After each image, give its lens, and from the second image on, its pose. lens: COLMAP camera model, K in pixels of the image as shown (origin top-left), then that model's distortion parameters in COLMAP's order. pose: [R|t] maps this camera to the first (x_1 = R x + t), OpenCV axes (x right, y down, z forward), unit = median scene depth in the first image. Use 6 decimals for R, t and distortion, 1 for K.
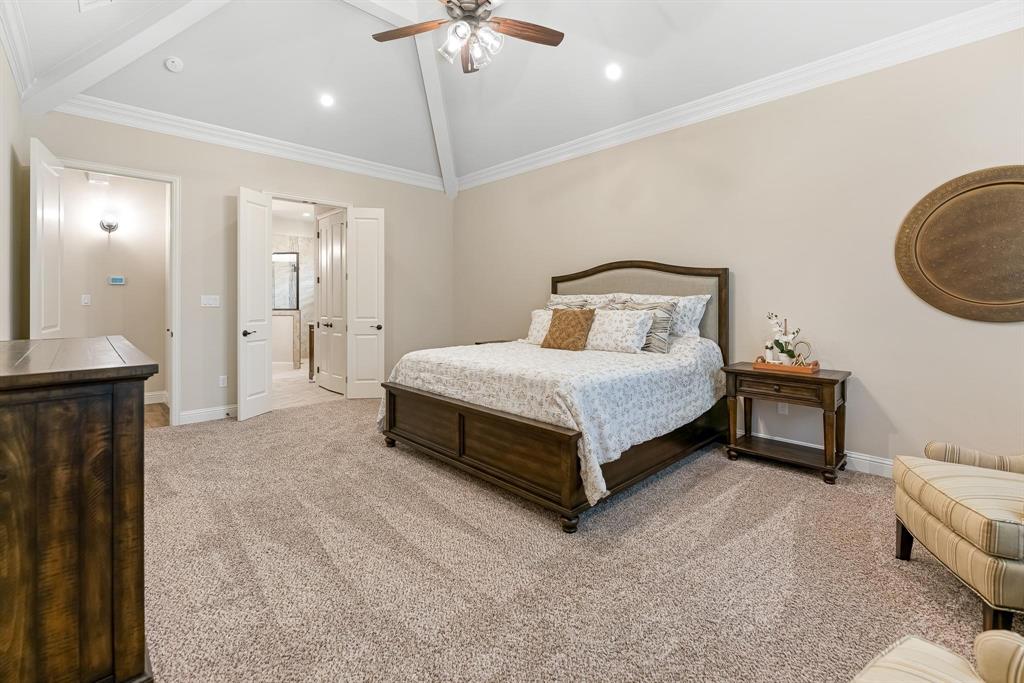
lens RADIAL K [[450.9, 0, 510.9], [0, 450.9, 300.2], [0, 0, 1]] dist [-0.000175, -0.000039]
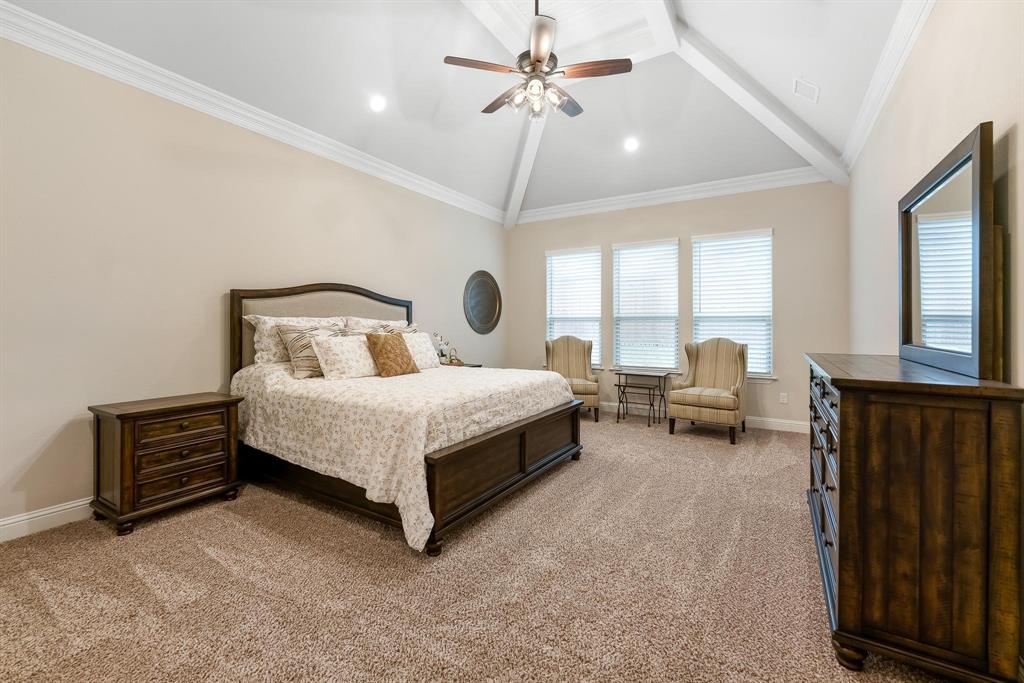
lens RADIAL K [[421.7, 0, 511.4], [0, 421.7, 325.9], [0, 0, 1]] dist [-0.000039, -0.000001]
pose [[-0.239657, -0.000703, 0.970857, -0.945303], [0.002370, 0.999996, 0.001309, 0.003716], [-0.970855, 0.002615, -0.239655, 1.132114]]
